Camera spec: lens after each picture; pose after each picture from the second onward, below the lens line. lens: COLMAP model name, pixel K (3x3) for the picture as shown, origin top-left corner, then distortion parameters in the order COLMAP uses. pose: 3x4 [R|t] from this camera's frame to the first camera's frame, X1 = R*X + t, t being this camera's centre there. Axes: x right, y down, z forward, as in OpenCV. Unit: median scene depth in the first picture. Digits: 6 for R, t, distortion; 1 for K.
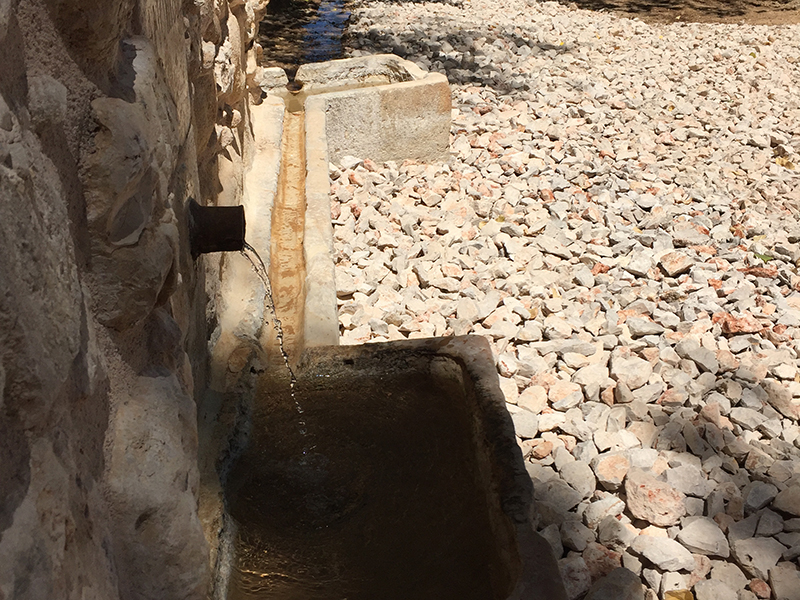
lens RADIAL K [[907.2, 0, 397.0], [0, 907.2, 299.8], [0, 0, 1]] dist [0.145663, 0.000000]
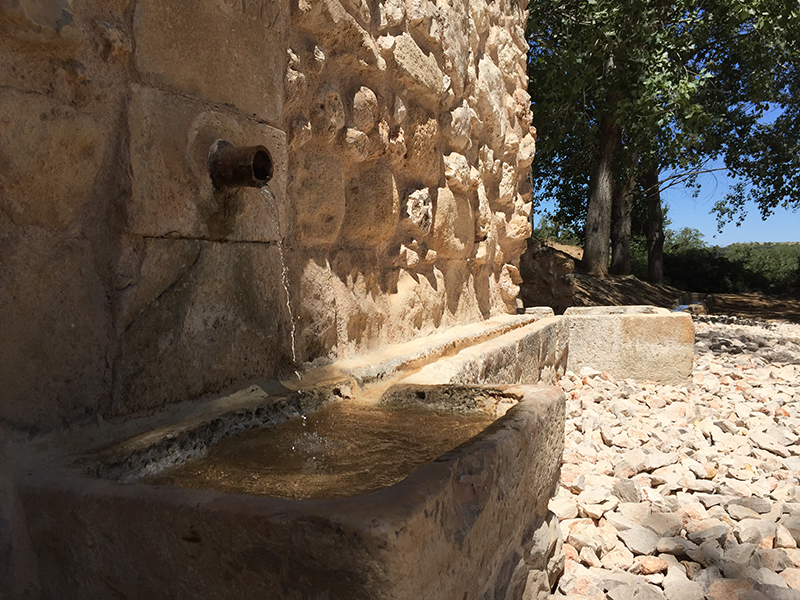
lens RADIAL K [[687.1, 0, 399.4], [0, 687.1, 299.2], [0, 0, 1]] dist [0.061198, -0.033948]
pose [[0.888535, 0.030624, -0.457786, 0.136116], [-0.209342, 0.914915, -0.345117, 0.119179], [0.408267, 0.402483, 0.819345, 0.151839]]
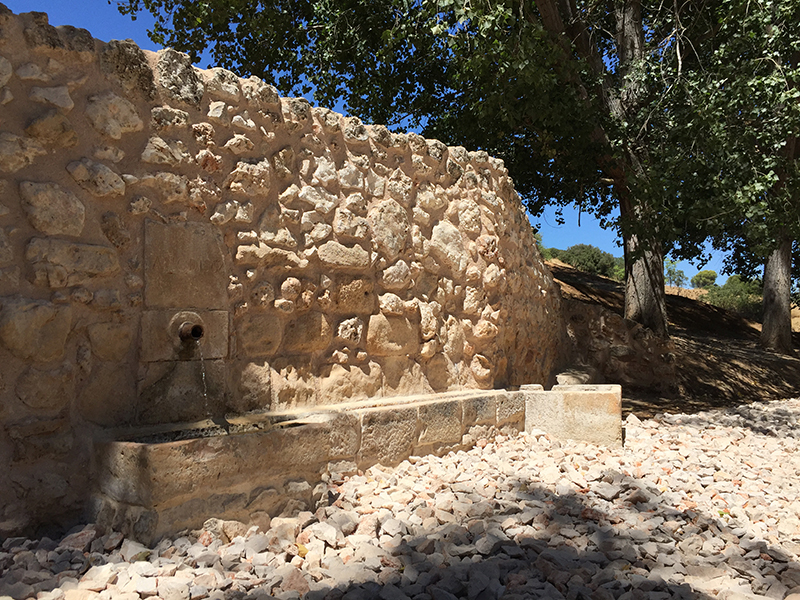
lens RADIAL K [[687.1, 0, 398.9], [0, 687.1, 298.8], [0, 0, 1]] dist [0.061198, -0.033948]
pose [[0.690764, -0.035254, -0.722221, 0.679669], [-0.317405, 0.882653, -0.346665, 0.141166], [0.649692, 0.468701, 0.598515, 0.008957]]
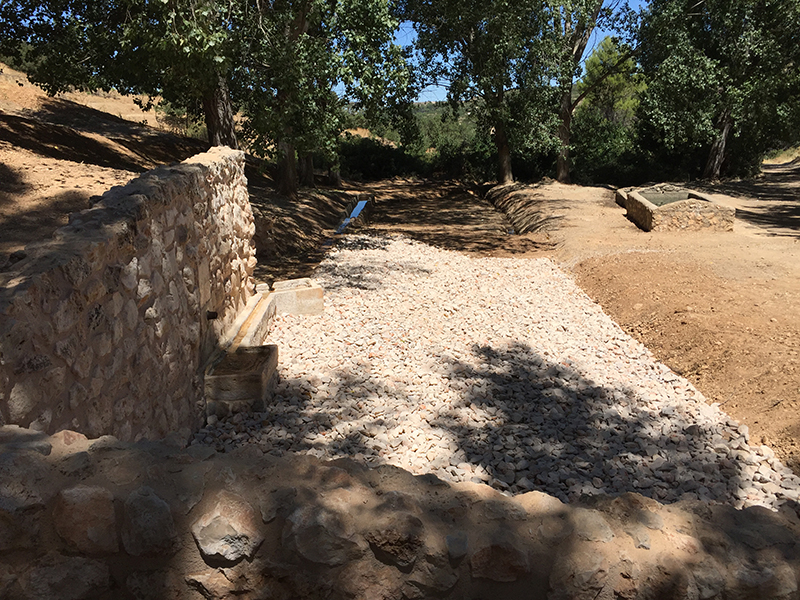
lens RADIAL K [[687.1, 0, 399.2], [0, 687.1, 301.4], [0, 0, 1]] dist [0.061198, -0.033948]
pose [[0.998741, -0.008523, -0.049430, 0.436548], [-0.001780, 0.978814, -0.204742, 0.265823], [0.050127, 0.204572, 0.977567, -1.181801]]
